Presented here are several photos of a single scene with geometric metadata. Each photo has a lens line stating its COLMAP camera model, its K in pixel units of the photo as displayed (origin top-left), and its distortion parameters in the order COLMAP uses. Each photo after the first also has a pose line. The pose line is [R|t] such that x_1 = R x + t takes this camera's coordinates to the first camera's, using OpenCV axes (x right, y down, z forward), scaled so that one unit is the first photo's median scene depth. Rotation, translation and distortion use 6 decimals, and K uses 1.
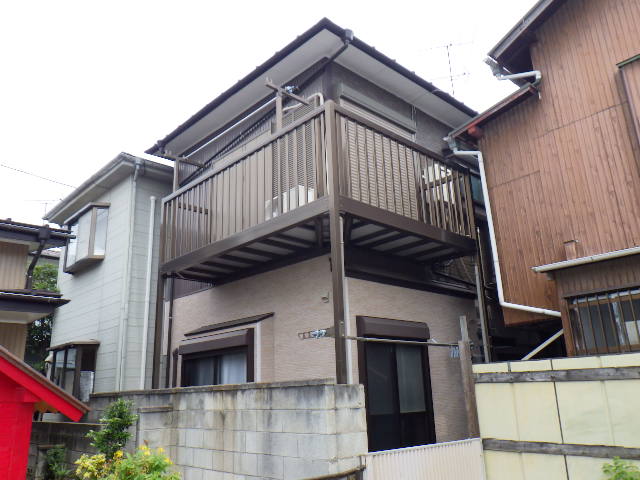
lens RADIAL K [[524.3, 0, 320.0], [0, 524.3, 240.0], [0, 0, 1]] dist [-0.004378, -0.000678]
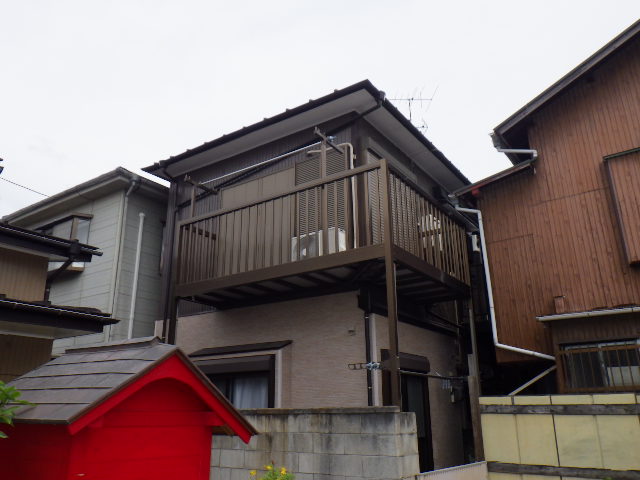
lens RADIAL K [[524.3, 0, 320.0], [0, 524.3, 240.0], [0, 0, 1]] dist [-0.004378, -0.000678]
pose [[0.977175, 0.090788, 0.192058, -0.288652], [-0.083475, 0.995455, -0.045846, -0.024288], [-0.195348, 0.028768, 0.980312, -0.073773]]
